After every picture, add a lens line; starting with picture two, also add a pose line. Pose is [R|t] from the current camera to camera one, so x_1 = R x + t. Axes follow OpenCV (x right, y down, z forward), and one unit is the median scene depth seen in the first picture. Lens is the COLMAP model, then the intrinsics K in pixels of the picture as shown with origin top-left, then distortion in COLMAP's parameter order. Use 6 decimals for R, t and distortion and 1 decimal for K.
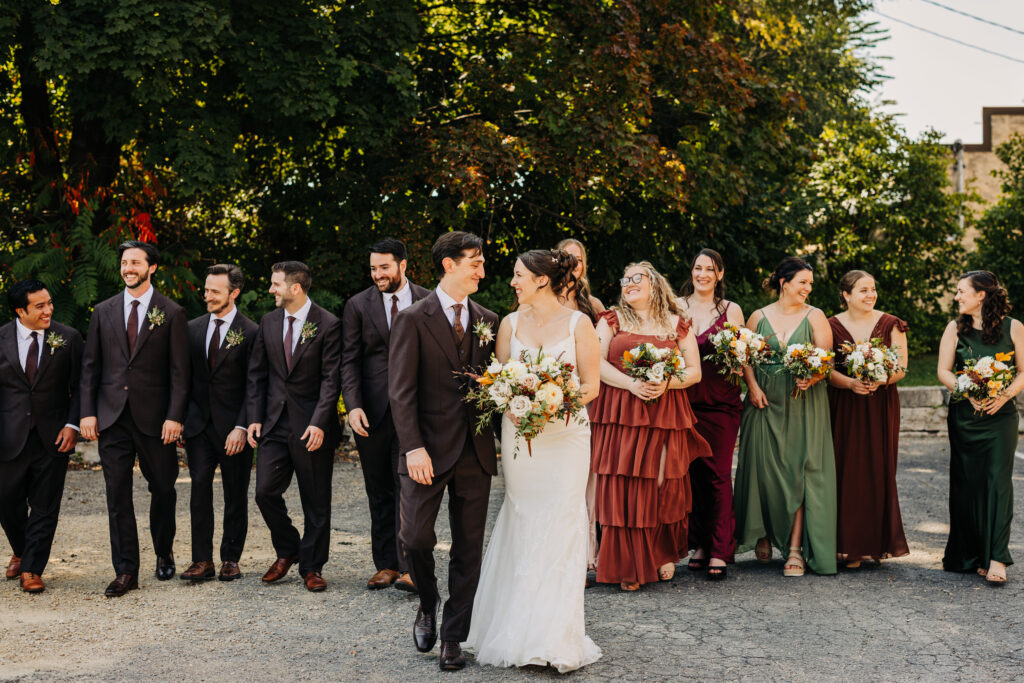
lens RADIAL K [[1548.2, 0, 519.1], [0, 1548.2, 340.6], [0, 0, 1]] dist [0.048266, 0.000000]
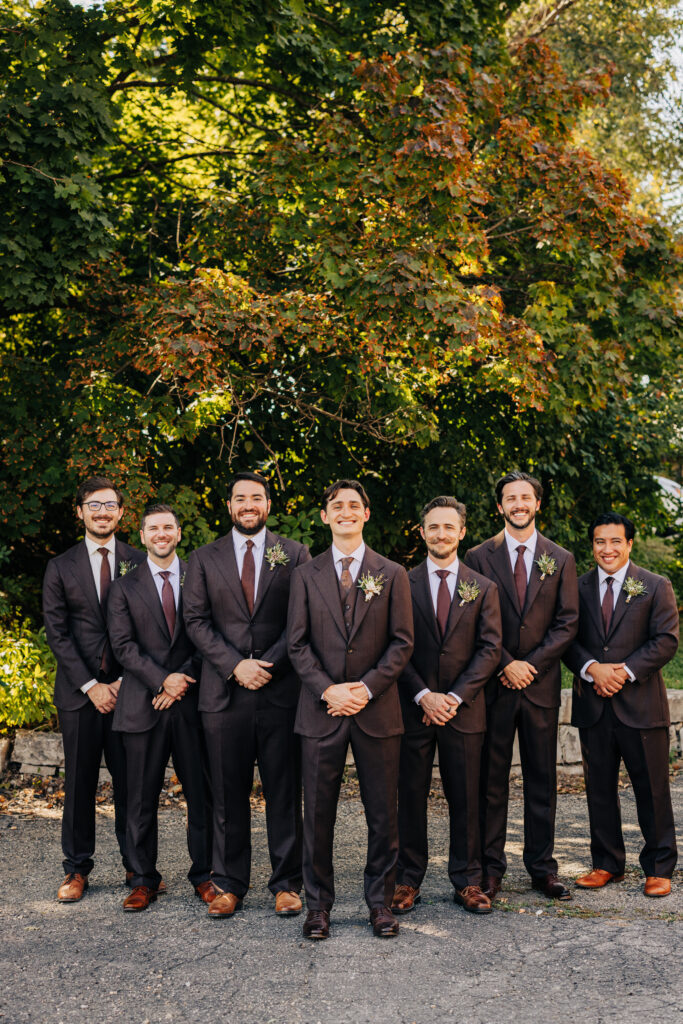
lens RADIAL K [[1548.2, 0, 354.8], [0, 1548.2, 526.1], [0, 0, 1]] dist [0.048266, 0.000000]
pose [[0.999628, -0.008653, 0.025868, 0.014022], [0.009557, 0.999341, -0.035030, -0.014648], [-0.025547, 0.035264, 0.999051, 0.375776]]
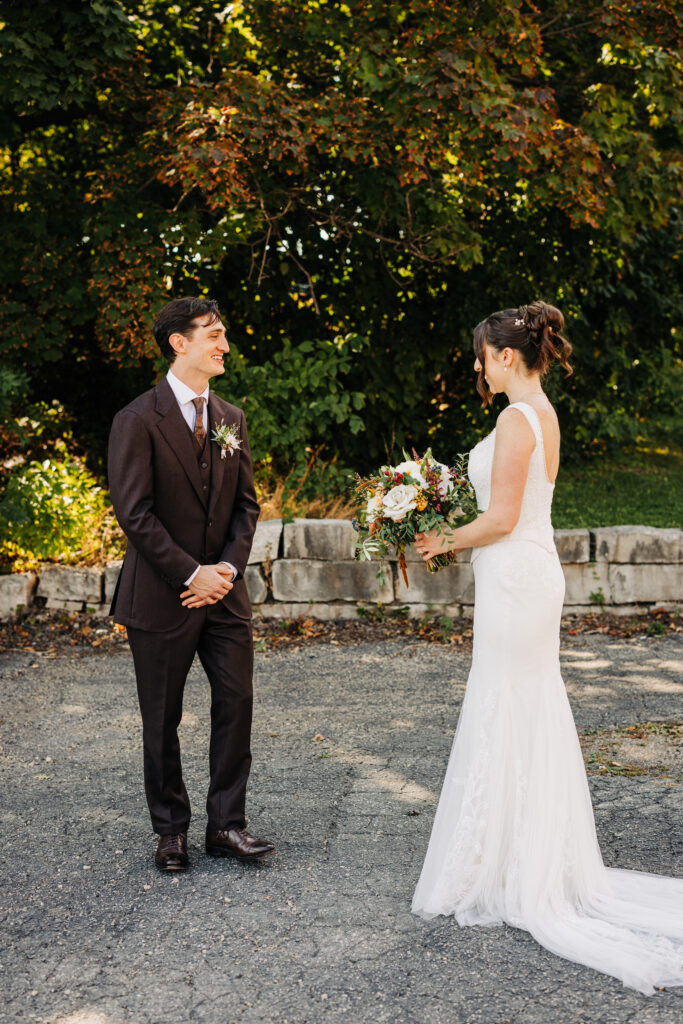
lens RADIAL K [[1548.2, 0, 344.5], [0, 1548.2, 507.3], [0, 0, 1]] dist [0.048266, 0.000000]
pose [[0.999849, -0.002888, -0.017110, 0.021932], [0.003982, 0.997927, 0.064237, -0.015946], [0.016889, -0.064295, 0.997788, 0.413682]]
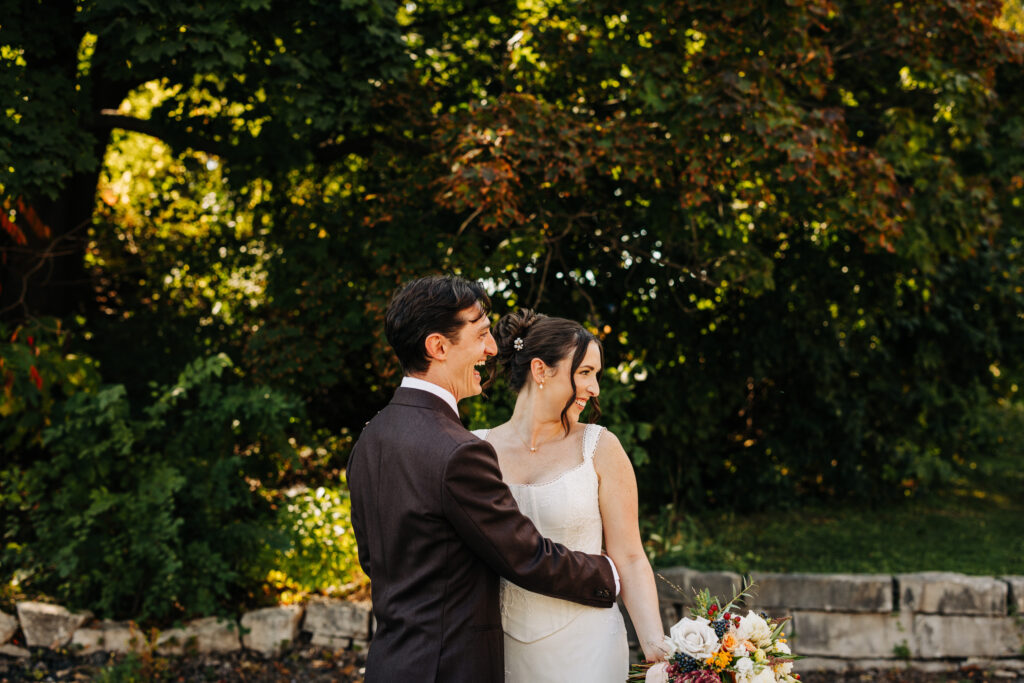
lens RADIAL K [[1548.2, 0, 522.3], [0, 1548.2, 342.4], [0, 0, 1]] dist [0.048266, 0.000000]
pose [[0.993765, 0.006284, -0.111315, 0.038024], [-0.013705, 0.997724, -0.066025, -0.012820], [0.110647, 0.067139, 0.991589, 0.444801]]
